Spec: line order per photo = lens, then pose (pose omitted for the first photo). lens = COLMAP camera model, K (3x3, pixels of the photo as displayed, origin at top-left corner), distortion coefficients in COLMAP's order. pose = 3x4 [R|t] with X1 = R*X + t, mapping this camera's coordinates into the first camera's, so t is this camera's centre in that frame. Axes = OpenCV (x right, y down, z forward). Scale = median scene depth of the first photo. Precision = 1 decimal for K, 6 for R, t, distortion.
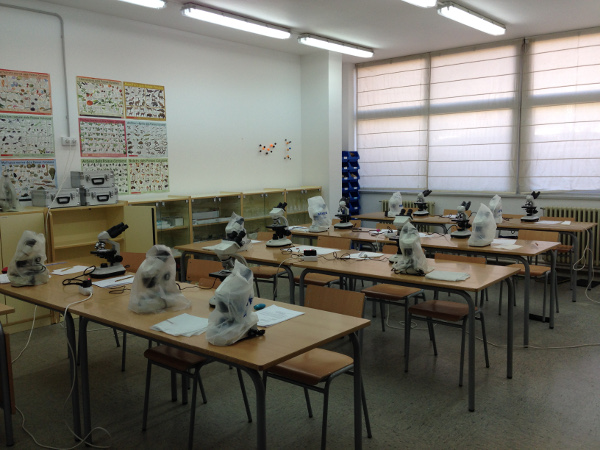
lens RADIAL K [[566.0, 0, 294.0], [0, 566.0, 224.5], [0, 0, 1]] dist [0.000604, 0.003171]
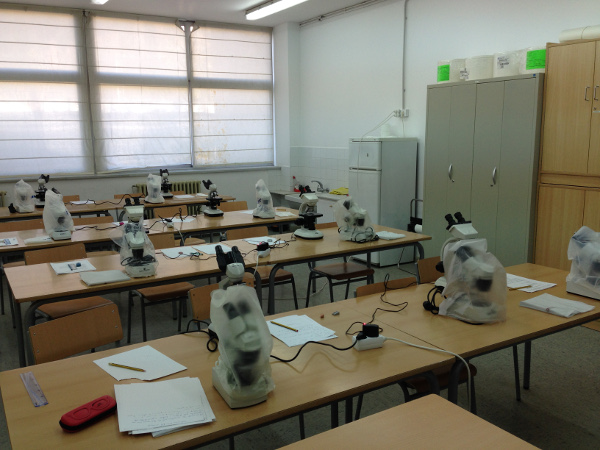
lens RADIAL K [[566.0, 0, 294.0], [0, 566.0, 224.5], [0, 0, 1]] dist [0.000604, 0.003171]
pose [[0.321081, -0.137059, 0.937082, -0.434765], [0.108981, 0.988246, 0.107201, -0.038150], [-0.940760, 0.067704, 0.332244, 0.392499]]
